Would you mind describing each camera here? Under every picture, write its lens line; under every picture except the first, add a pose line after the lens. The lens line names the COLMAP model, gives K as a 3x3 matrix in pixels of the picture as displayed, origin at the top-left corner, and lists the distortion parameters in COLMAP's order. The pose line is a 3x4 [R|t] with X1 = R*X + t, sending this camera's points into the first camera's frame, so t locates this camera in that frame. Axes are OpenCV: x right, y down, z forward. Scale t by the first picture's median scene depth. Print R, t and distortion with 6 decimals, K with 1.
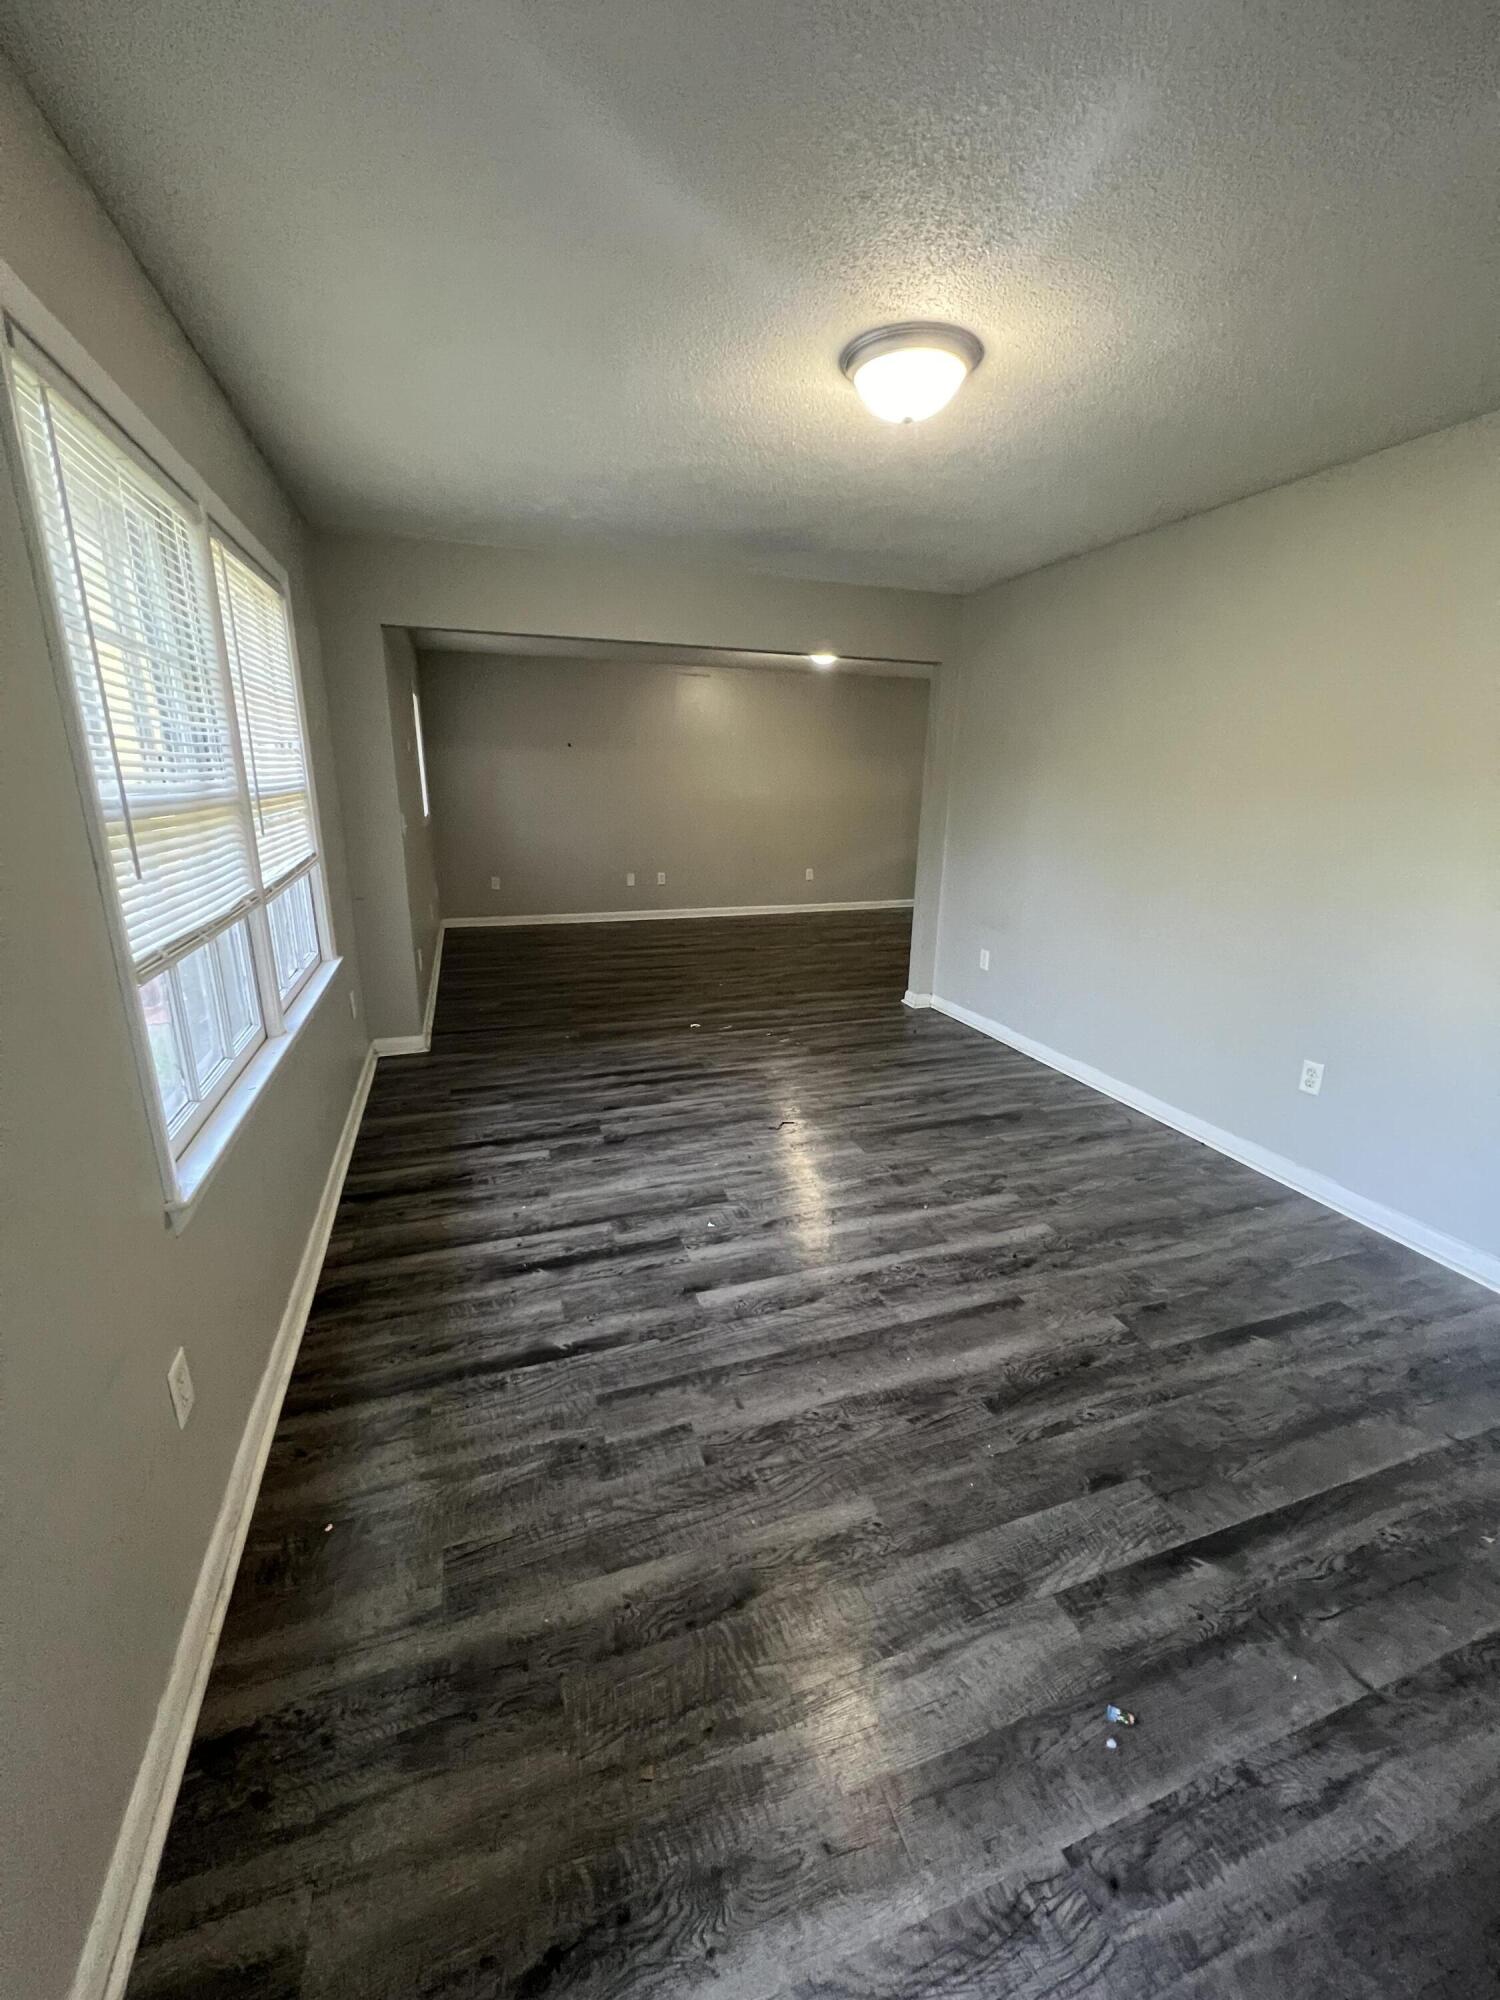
lens RADIAL K [[799.8, 0, 747.1], [0, 799.8, 997.5], [0, 0, 1]] dist [-0.003813, 0.000309]
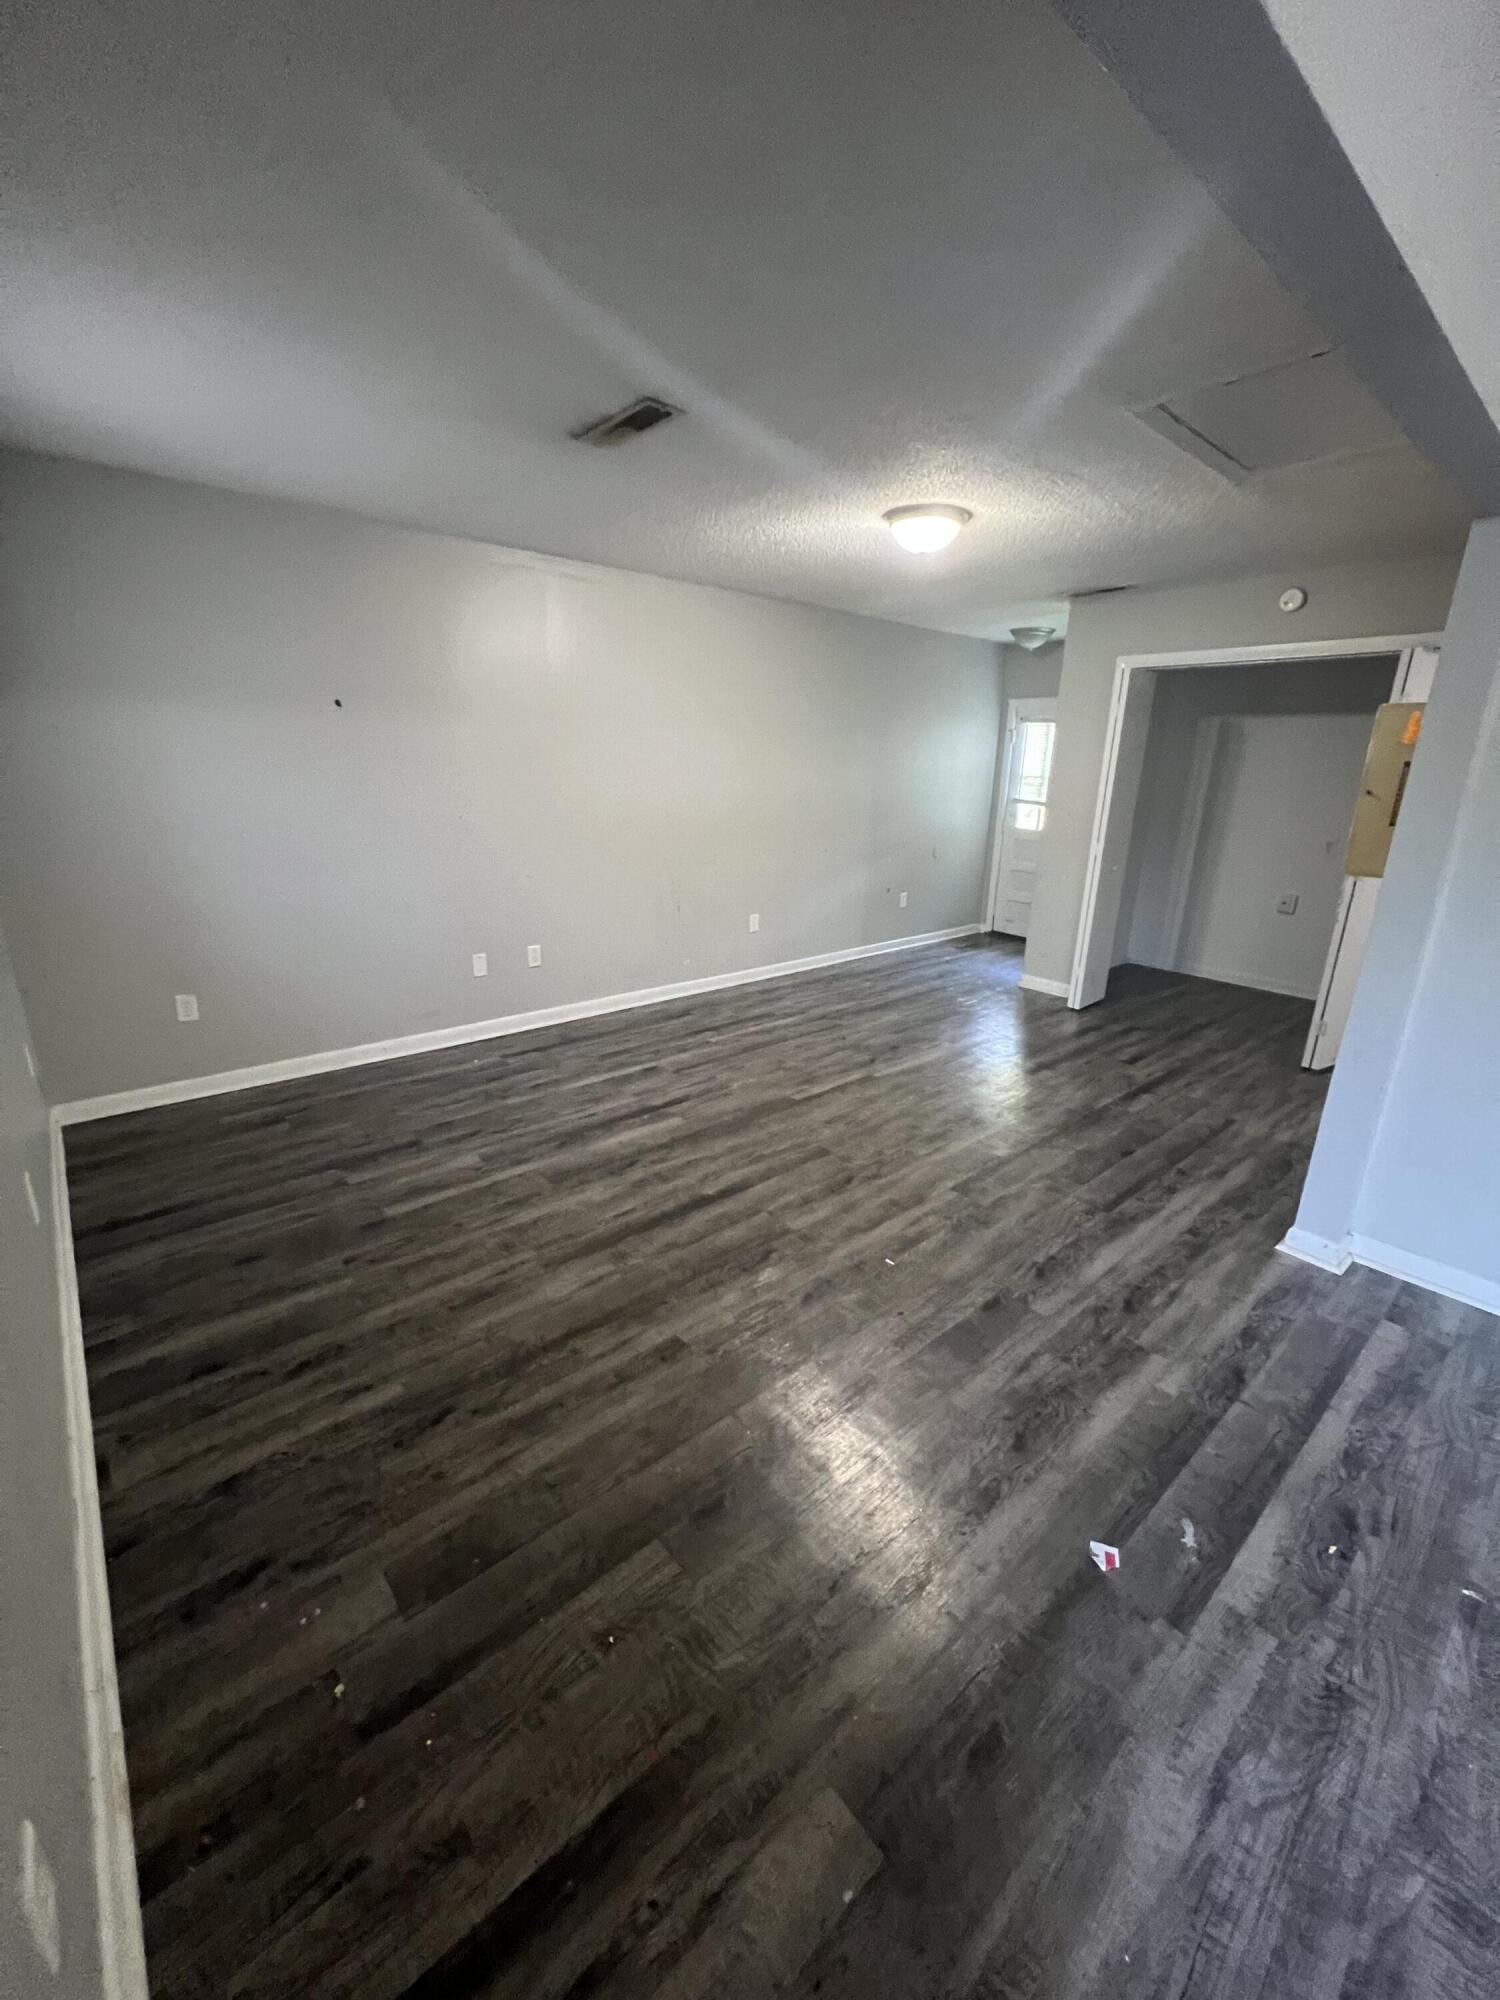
lens RADIAL K [[799.8, 0, 745.9], [0, 799.8, 997.4], [0, 0, 1]] dist [-0.003813, 0.000309]
pose [[0.926399, -0.100646, 0.362843, -0.283588], [0.092239, 0.994914, 0.040470, -0.210481], [-0.365071, -0.004023, 0.930971, 0.713352]]
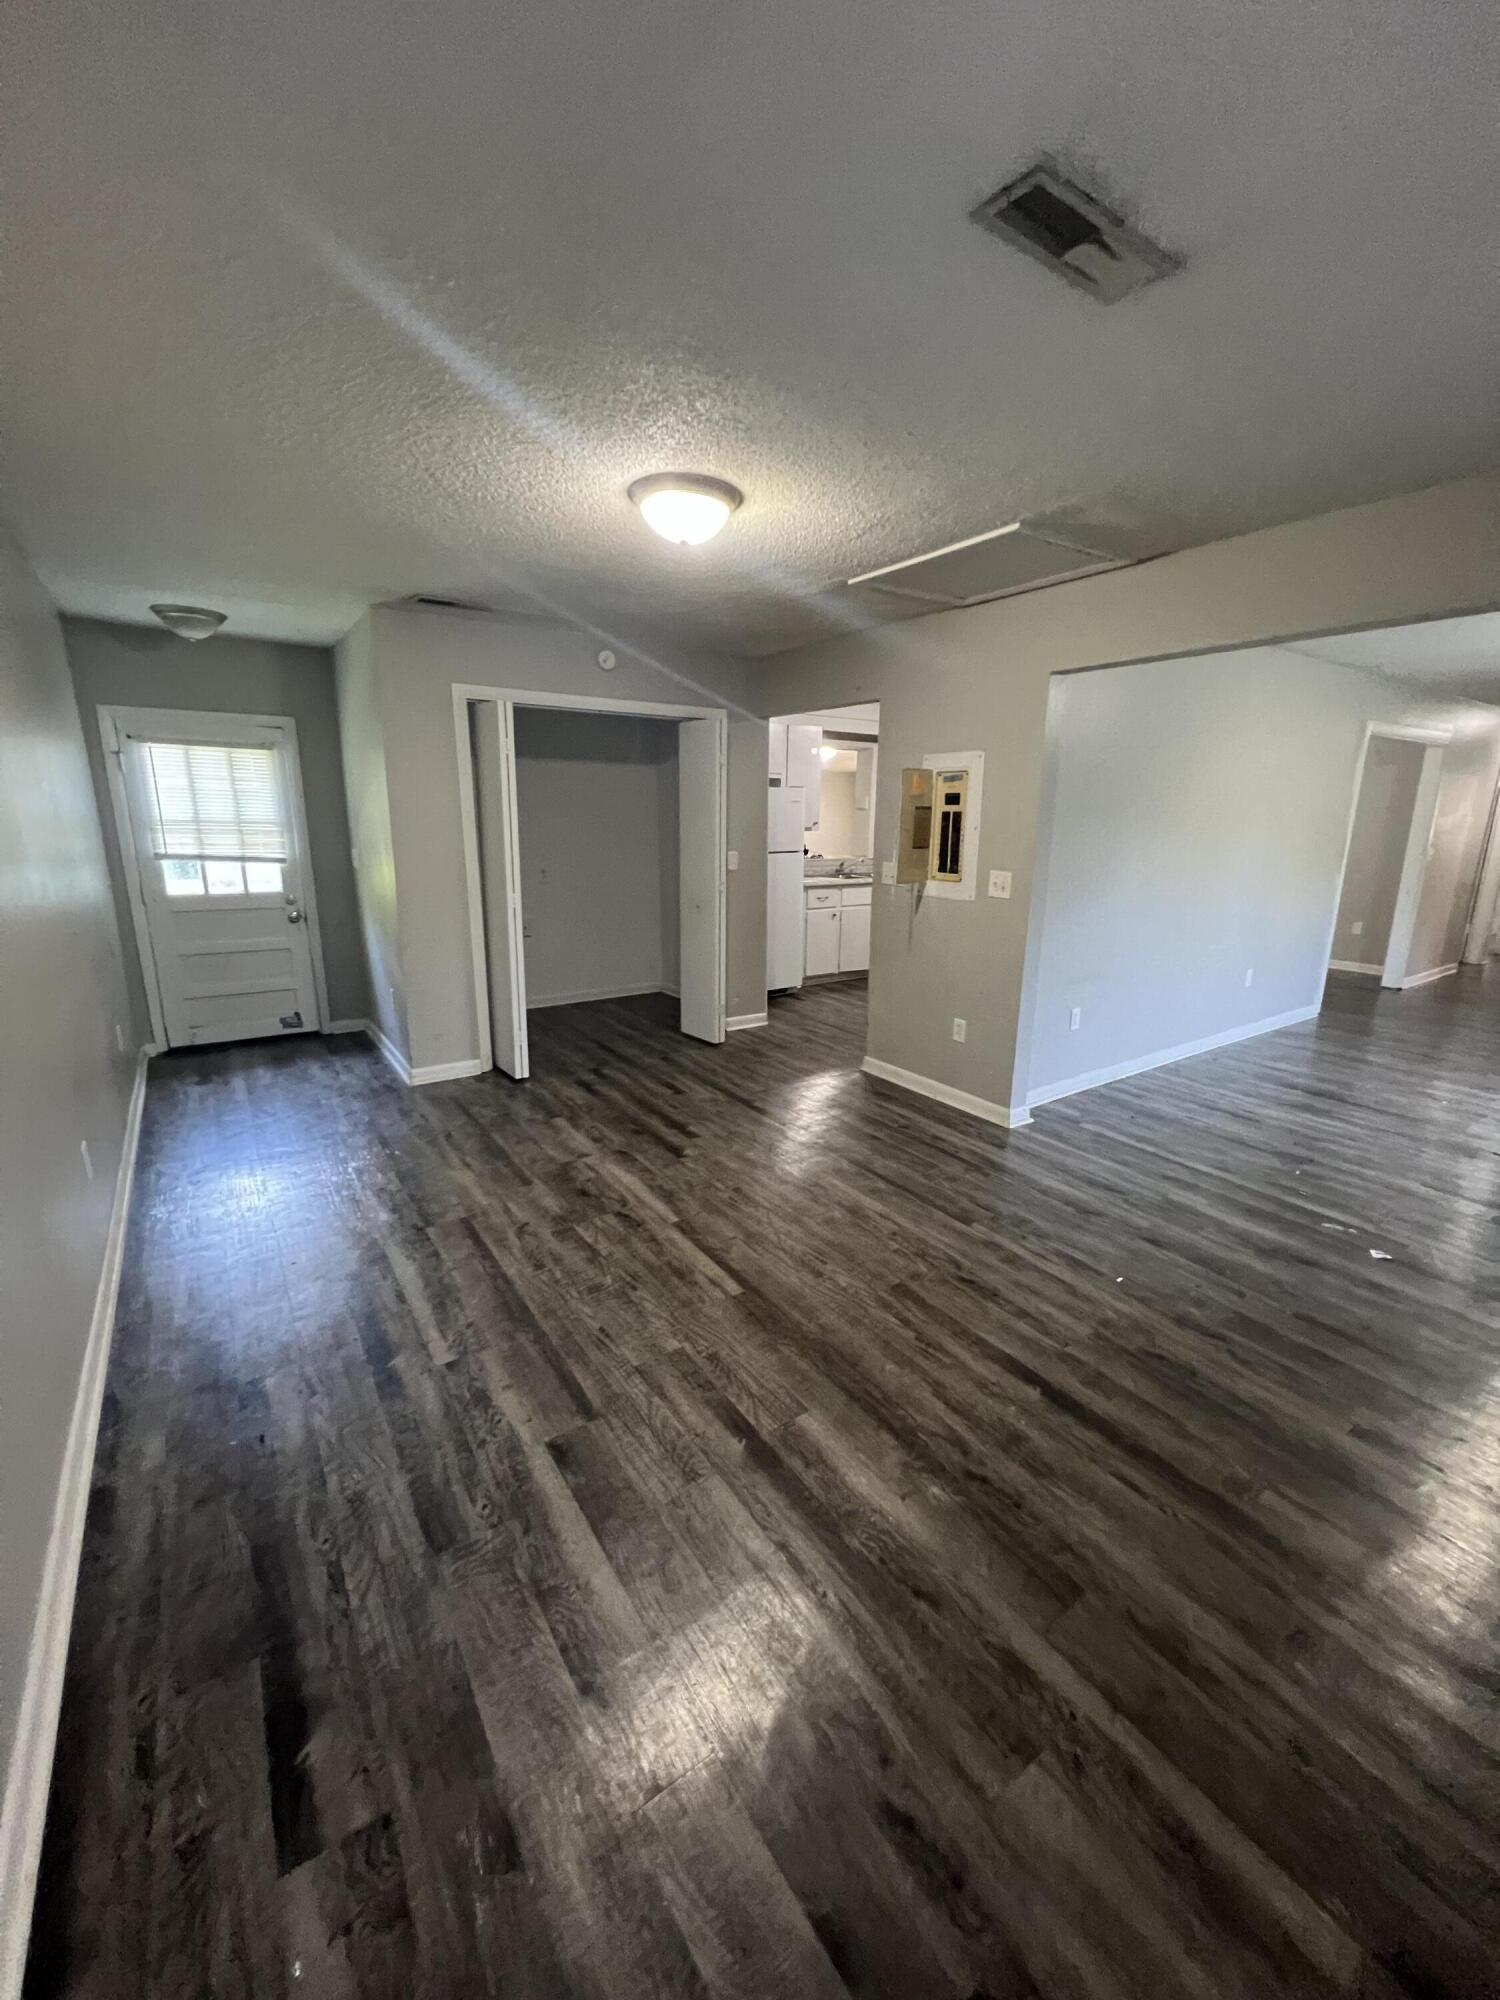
lens RADIAL K [[799.8, 0, 758.8], [0, 799.8, 990.6], [0, 0, 1]] dist [-0.003813, 0.000309]
pose [[-0.275760, -0.227446, 0.933930, -0.421129], [0.244850, 0.922931, 0.297064, -0.410442], [-0.929519, 0.310591, -0.198817, 1.410848]]
